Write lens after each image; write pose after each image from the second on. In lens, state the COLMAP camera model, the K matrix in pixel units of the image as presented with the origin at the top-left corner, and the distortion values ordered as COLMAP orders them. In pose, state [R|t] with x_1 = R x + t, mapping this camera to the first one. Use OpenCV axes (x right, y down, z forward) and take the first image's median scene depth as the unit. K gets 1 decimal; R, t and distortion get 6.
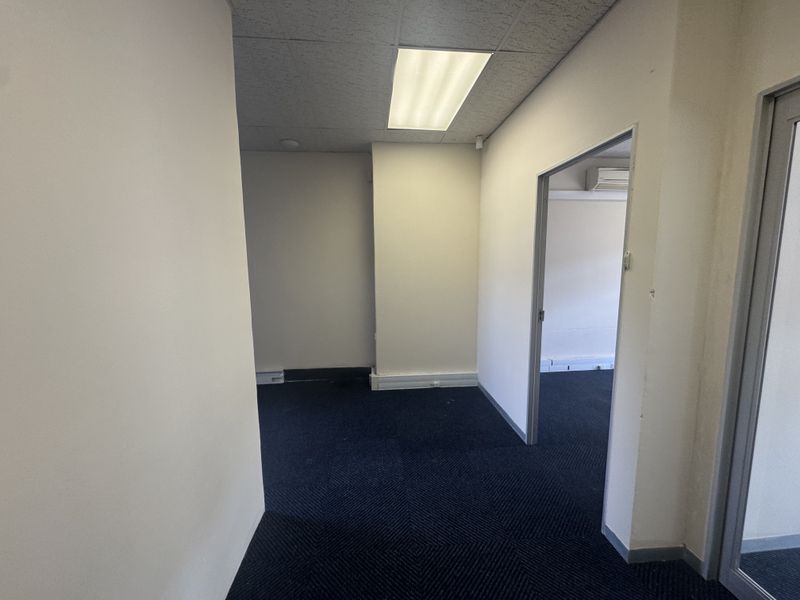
lens RADIAL K [[318.3, 0, 400.1], [0, 318.3, 299.3], [0, 0, 1]] dist [-0.010435, -0.000177]
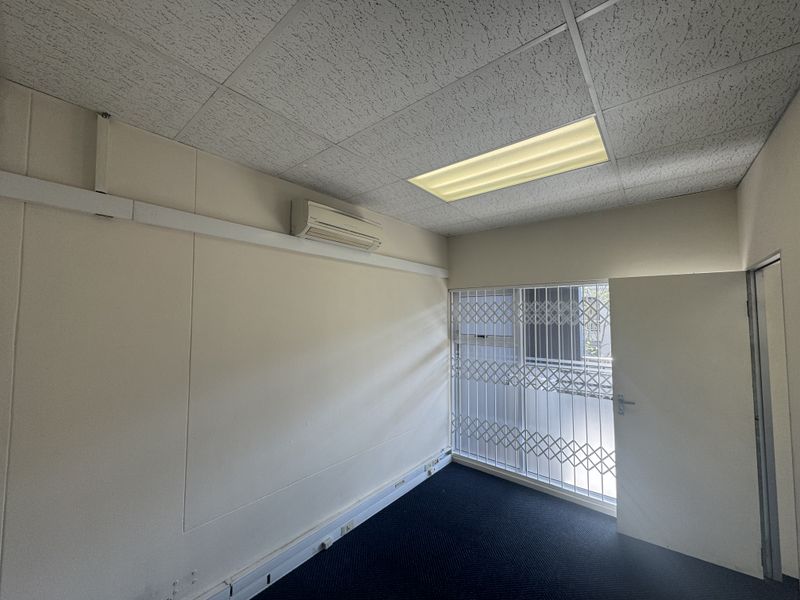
lens RADIAL K [[318.3, 0, 397.7], [0, 318.3, 300.8], [0, 0, 1]] dist [-0.010435, -0.000177]
pose [[0.702528, 0.055859, 0.709460, 0.322108], [0.076480, 0.985215, -0.153303, -0.120955], [-0.707534, 0.161960, 0.687869, 0.485369]]
